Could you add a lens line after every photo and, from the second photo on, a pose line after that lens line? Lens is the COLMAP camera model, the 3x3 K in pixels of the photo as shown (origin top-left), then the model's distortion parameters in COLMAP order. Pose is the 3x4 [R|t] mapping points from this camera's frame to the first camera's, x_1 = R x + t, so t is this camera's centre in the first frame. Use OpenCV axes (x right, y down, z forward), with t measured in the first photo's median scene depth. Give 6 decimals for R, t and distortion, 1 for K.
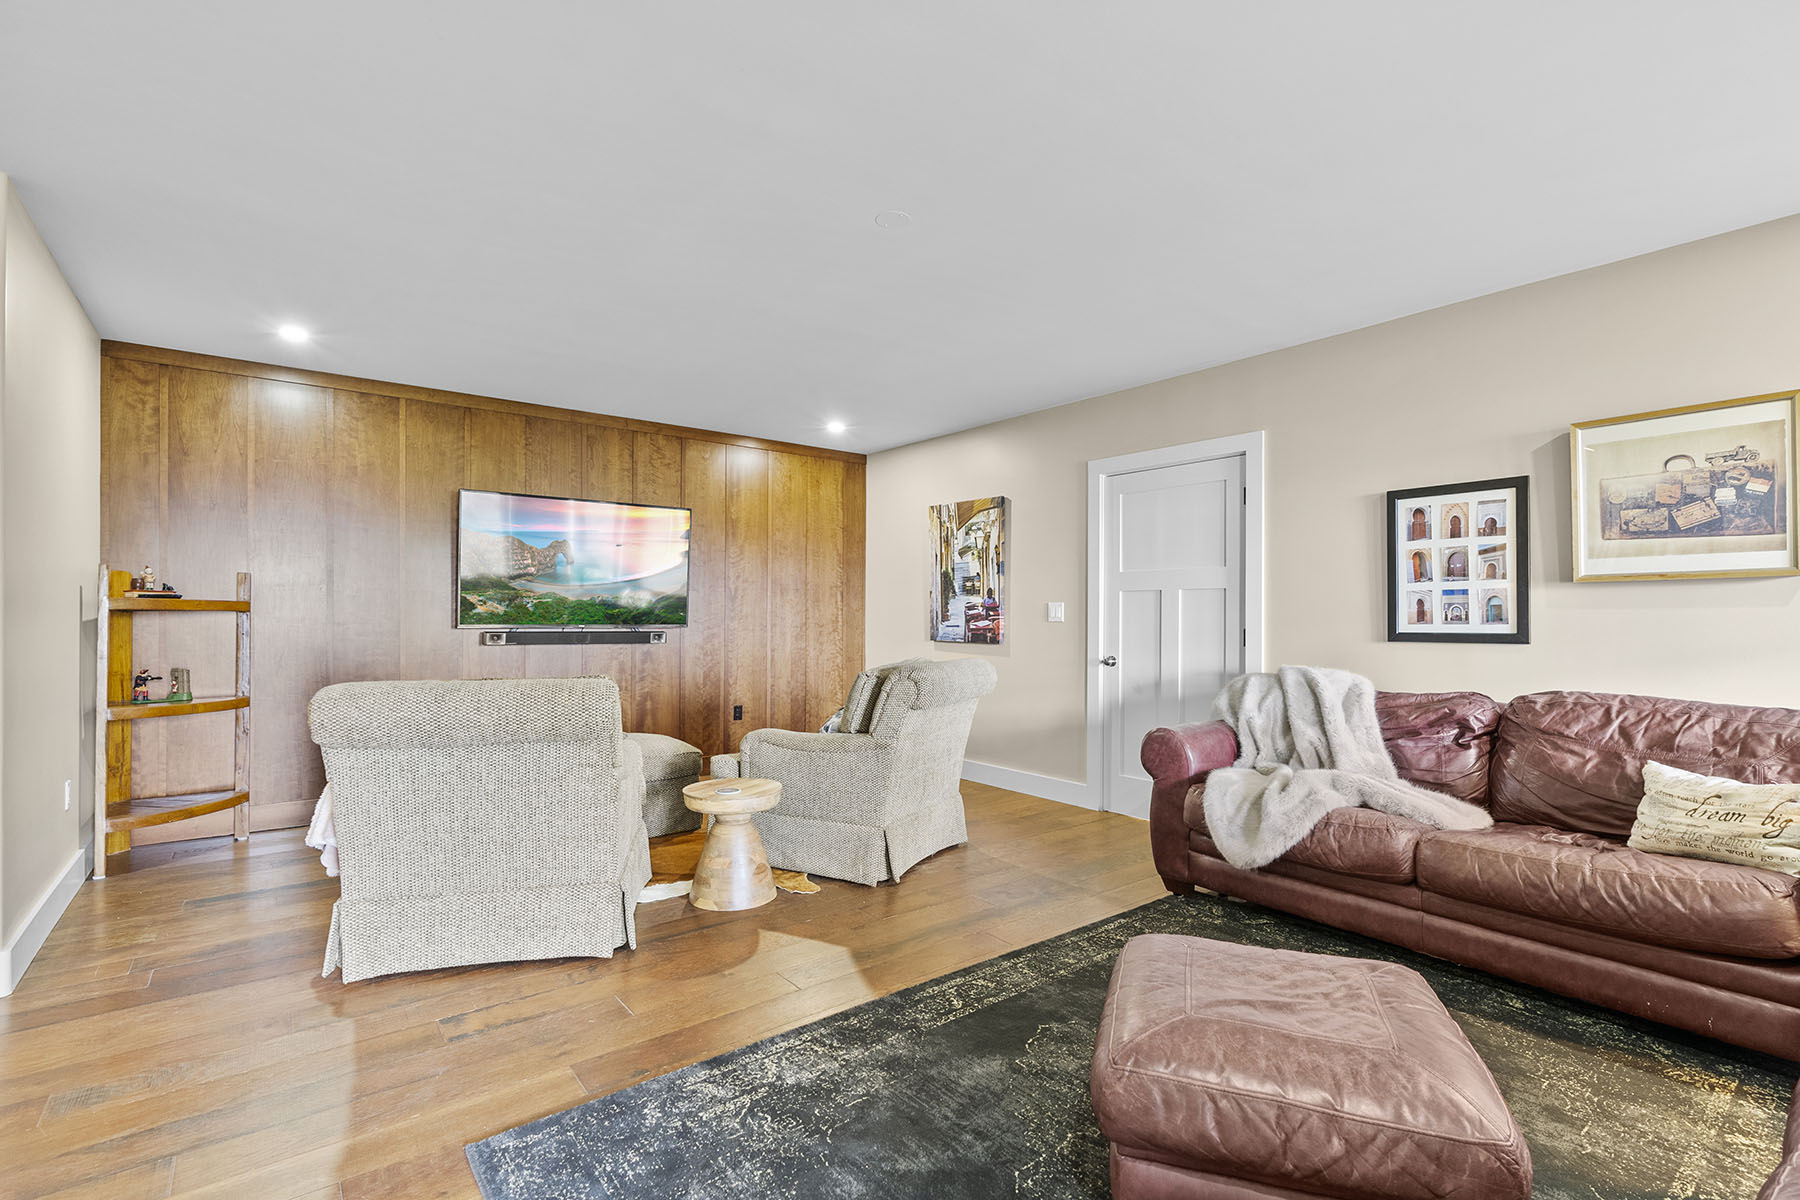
lens RADIAL K [[809.3, 0, 899.5], [0, 809.3, 610.9], [0, 0, 1]] dist [-0.011311, 0.003118]
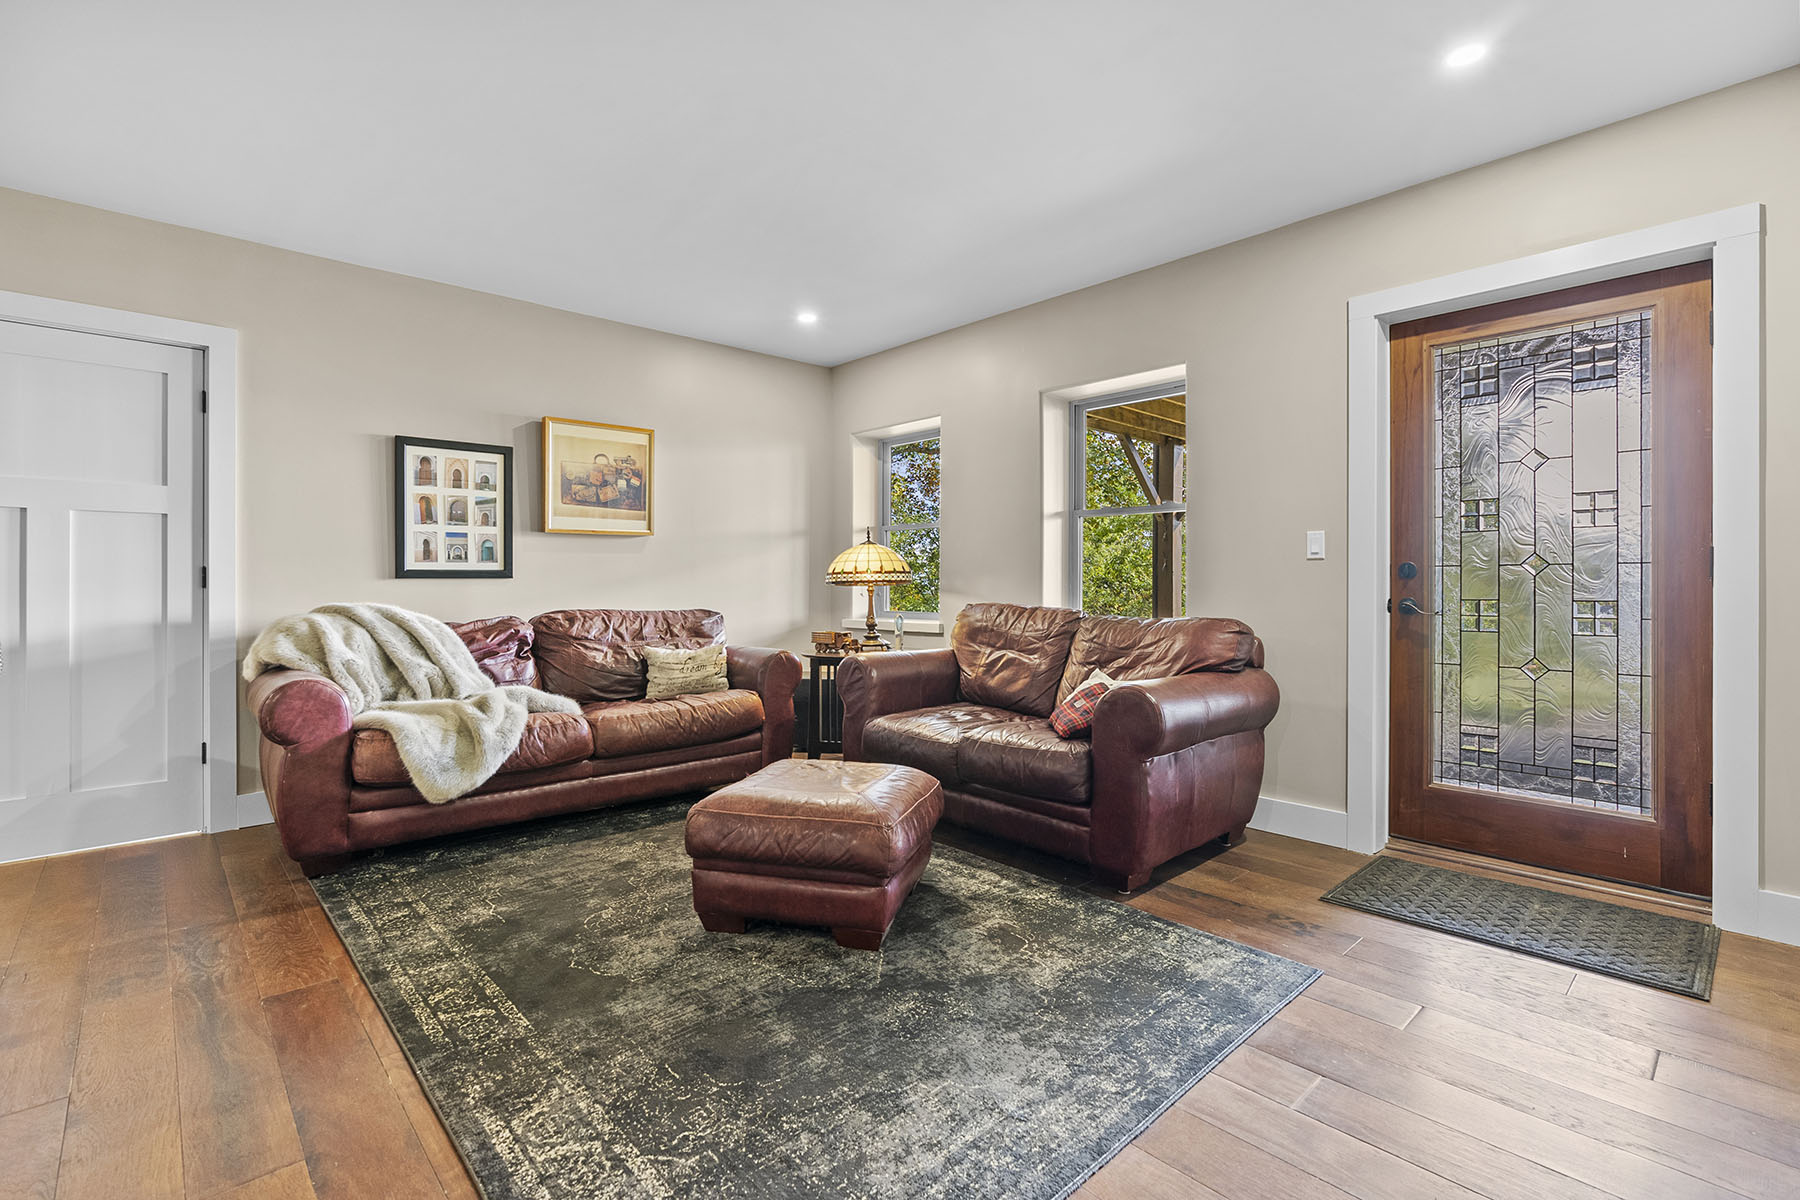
lens RADIAL K [[809.3, 0, 899.7], [0, 809.3, 586.0], [0, 0, 1]] dist [-0.011311, 0.003118]
pose [[-0.079421, -0.006958, 0.996817, -0.546667], [-0.007450, 0.999952, 0.006386, 0.040113], [-0.996813, -0.006919, -0.079469, 0.474365]]
